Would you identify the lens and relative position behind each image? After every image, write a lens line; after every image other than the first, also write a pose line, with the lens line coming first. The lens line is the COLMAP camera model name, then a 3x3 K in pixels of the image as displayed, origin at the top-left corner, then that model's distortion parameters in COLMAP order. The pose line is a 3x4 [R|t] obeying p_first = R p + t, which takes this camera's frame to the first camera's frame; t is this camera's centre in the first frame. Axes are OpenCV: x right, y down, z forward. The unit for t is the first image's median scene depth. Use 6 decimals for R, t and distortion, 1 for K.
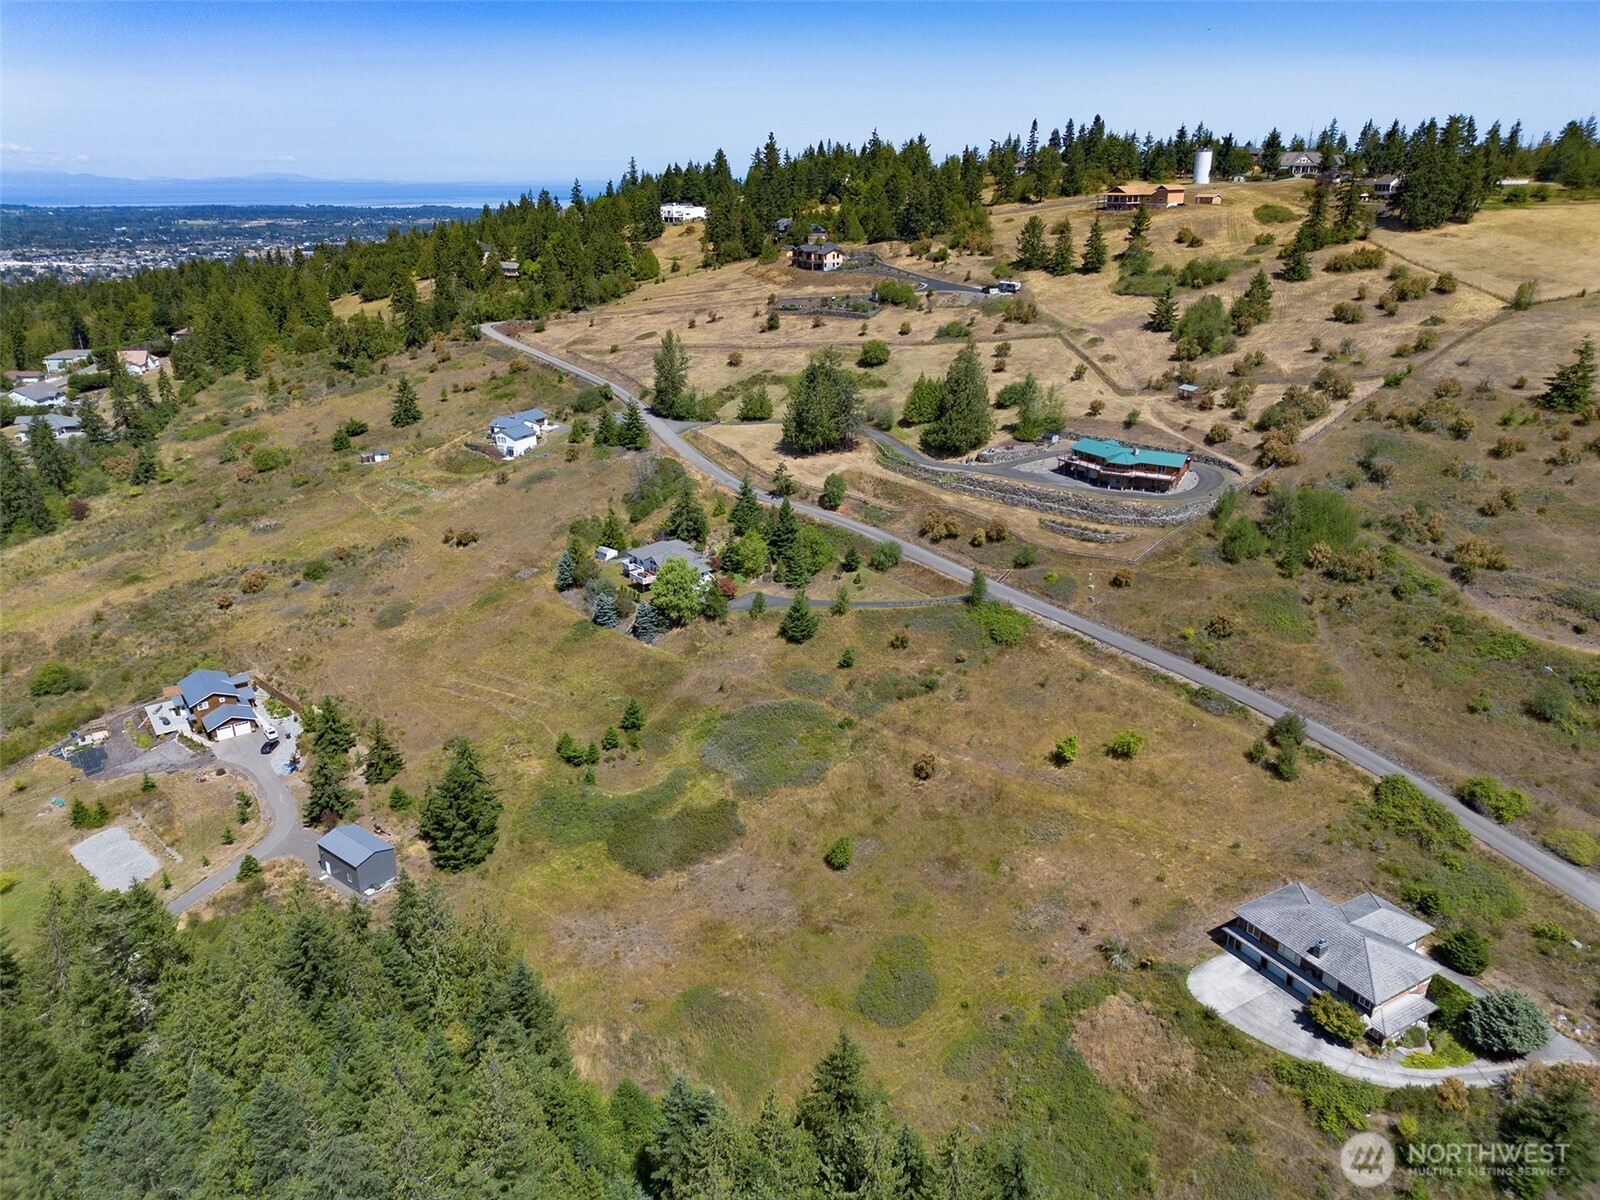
lens RADIAL K [[1124.9, 0, 801.3], [0, 1124.9, 599.8], [0, 0, 1]] dist [0.086841, -0.096977]
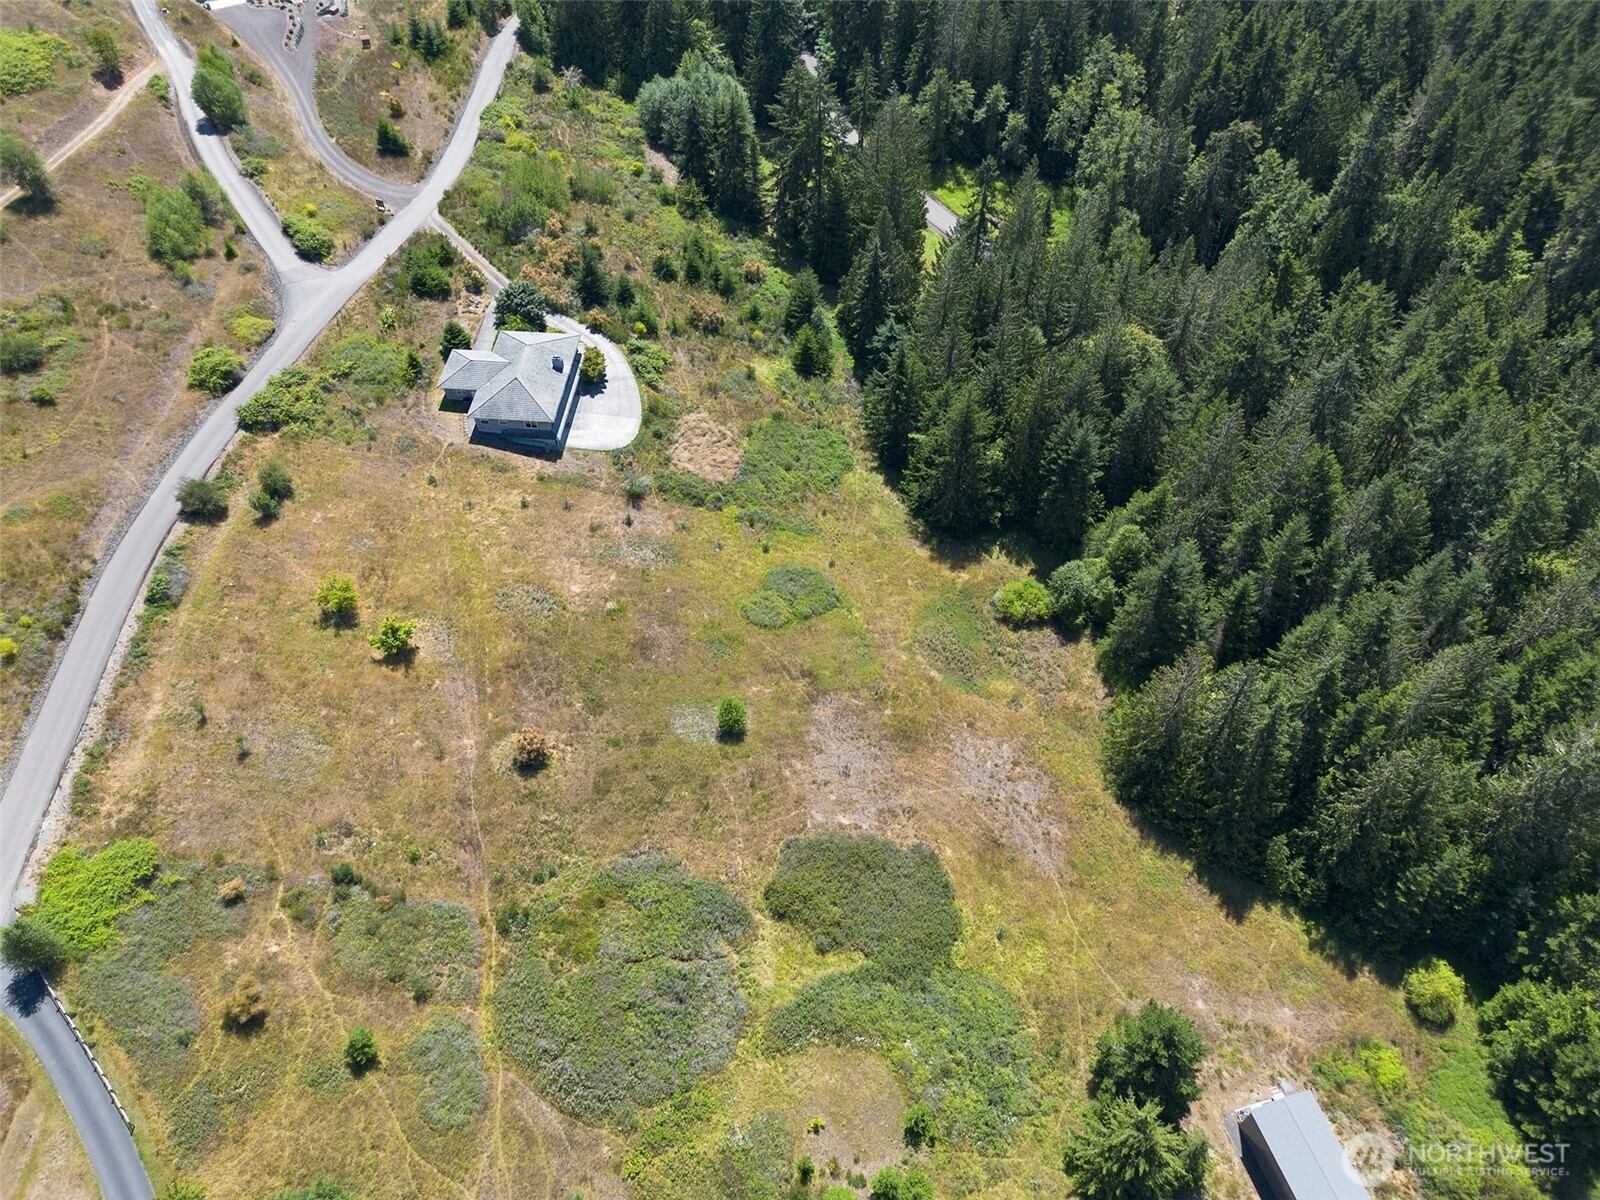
lens RADIAL K [[1124.9, 0, 801.3], [0, 1124.9, 599.8], [0, 0, 1]] dist [0.086841, -0.096977]
pose [[-0.823755, -0.432239, 0.366876, -0.178505], [0.211653, 0.365867, 0.906280, -0.355721], [-0.525958, 0.824203, -0.209900, 0.703608]]
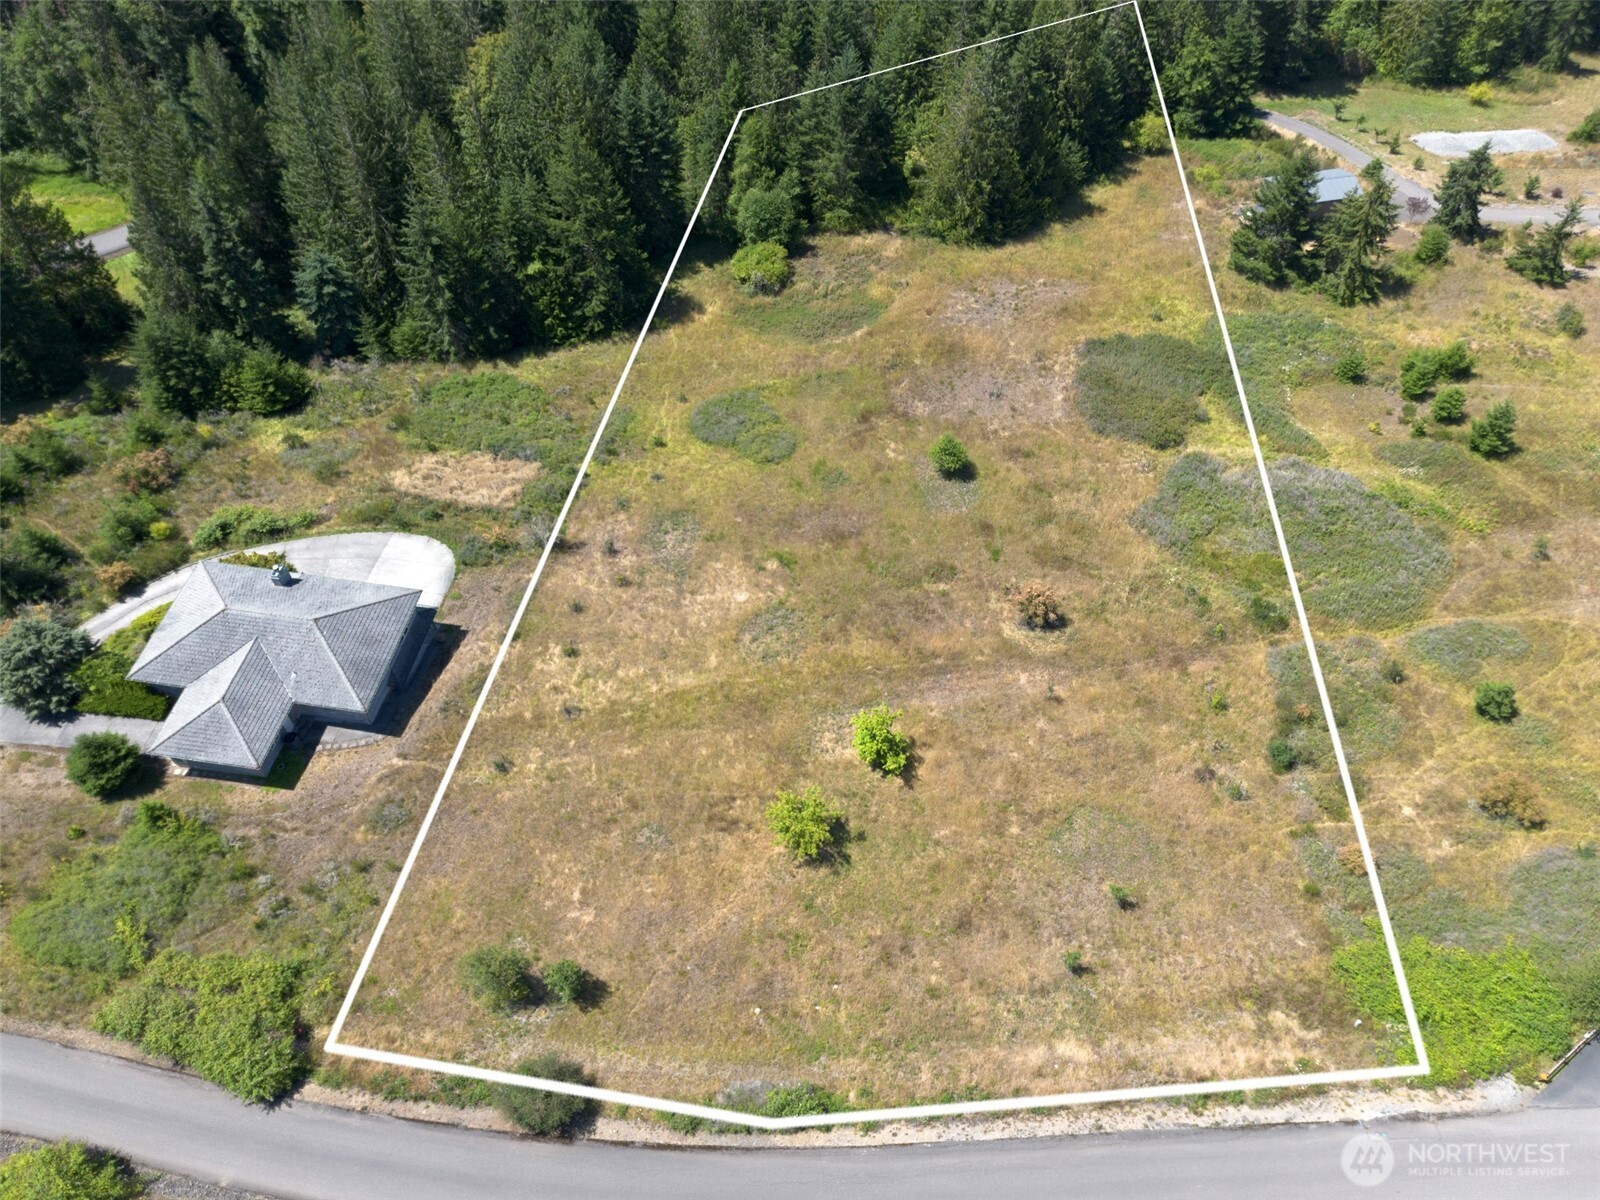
lens RADIAL K [[1163.5, 0, 800.0], [0, 1163.5, 600.0], [0, 0, 1]] dist [0.079089, -0.083602]
pose [[-0.625588, 0.609717, -0.486708, 0.325661], [-0.285268, 0.401884, 0.870122, -0.223160], [0.726128, 0.683180, -0.077481, 0.686102]]
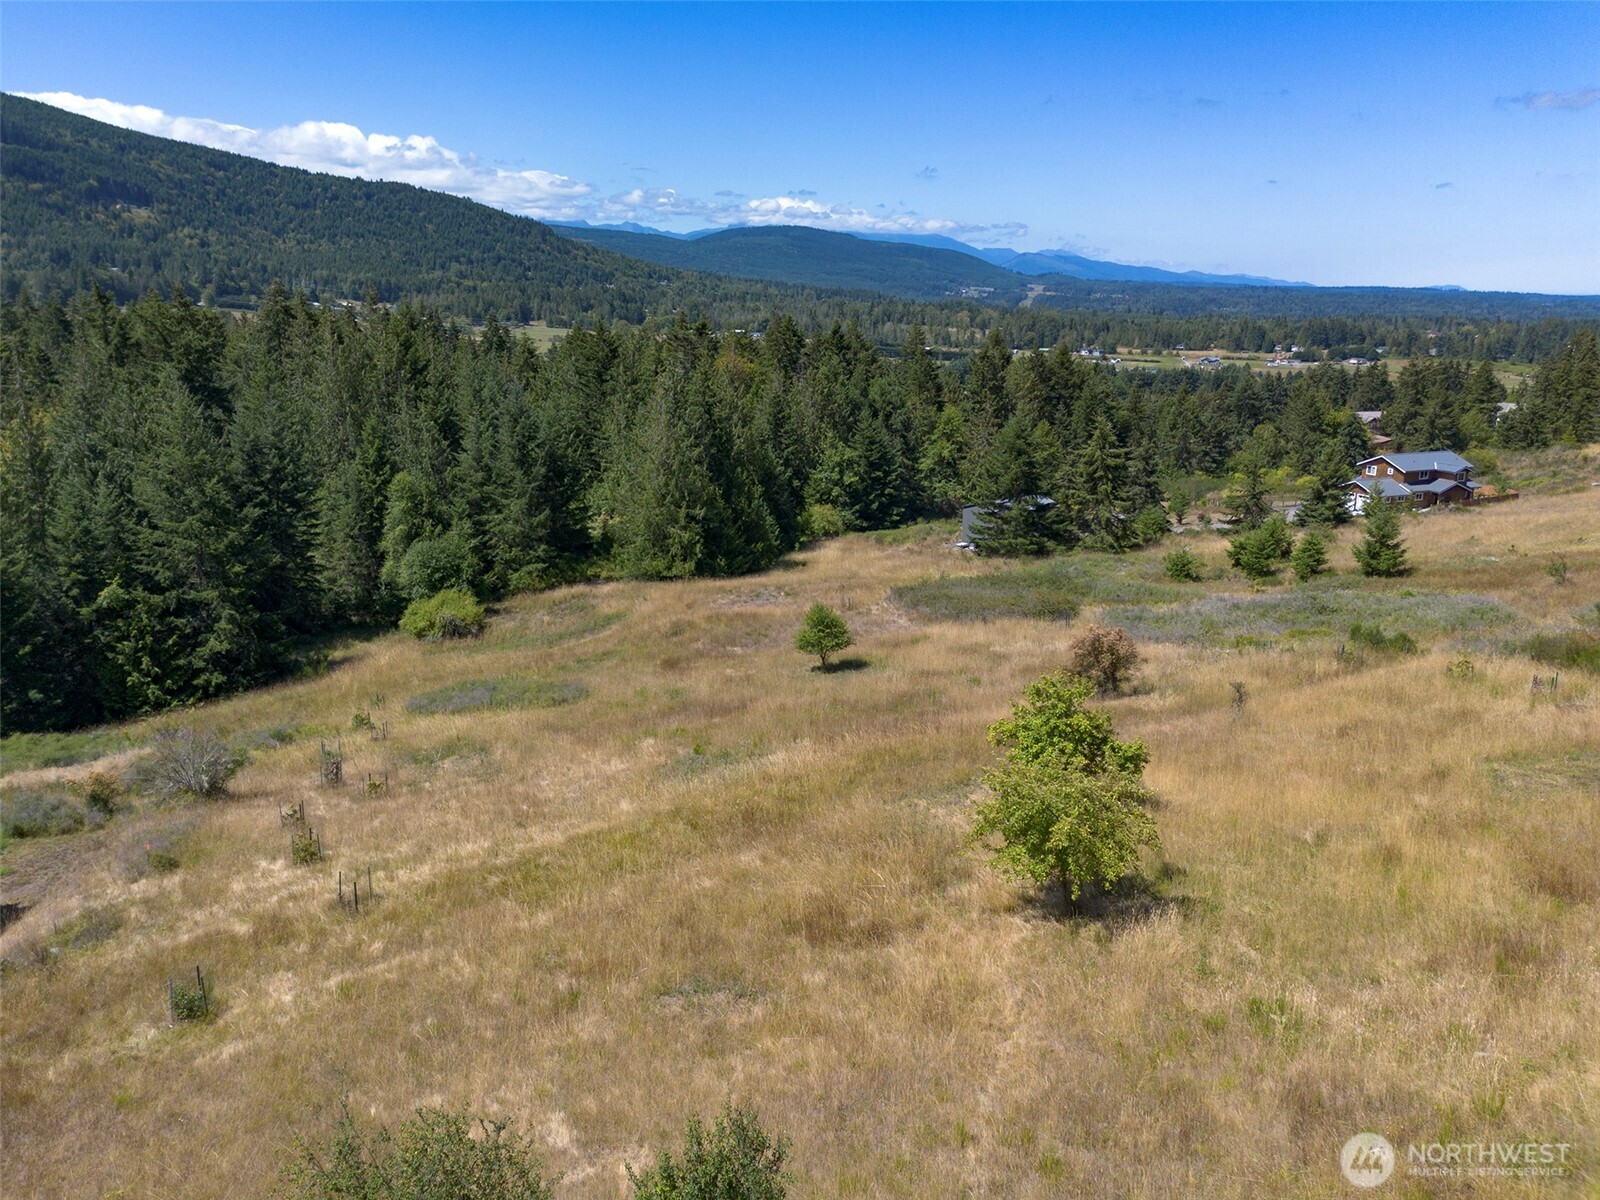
lens RADIAL K [[1202.0, 0, 749.0], [0, 1202.0, 558.4], [0, 0, 1]] dist [0.081757, -0.091185]
pose [[-0.279616, 0.215205, -0.935682, 0.336089], [-0.341373, 0.888589, 0.306389, 0.031045], [0.897374, 0.405088, -0.174999, 0.684269]]
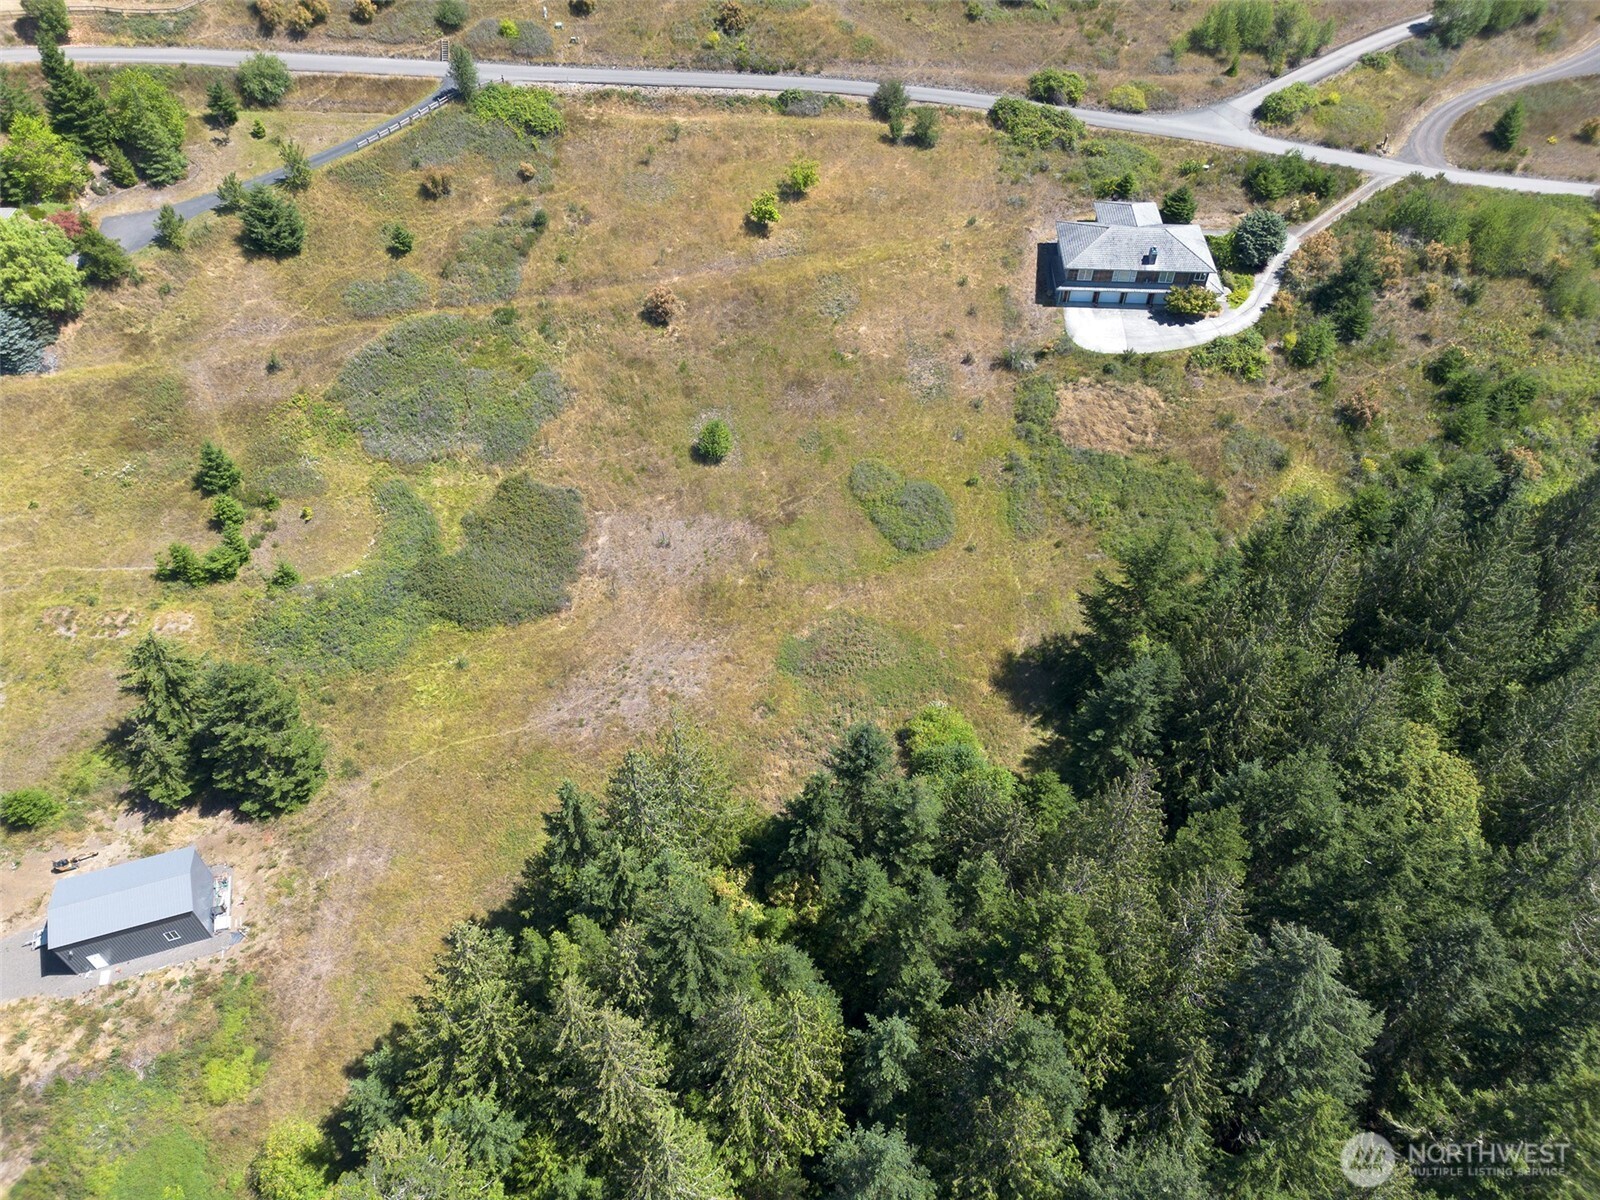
lens RADIAL K [[1124.9, 0, 801.3], [0, 1124.9, 599.8], [0, 0, 1]] dist [0.086841, -0.096977]
pose [[0.541861, -0.603451, 0.585007, -0.309651], [0.286025, 0.786904, 0.546783, -0.072529], [-0.790301, -0.128954, 0.598995, 0.294851]]
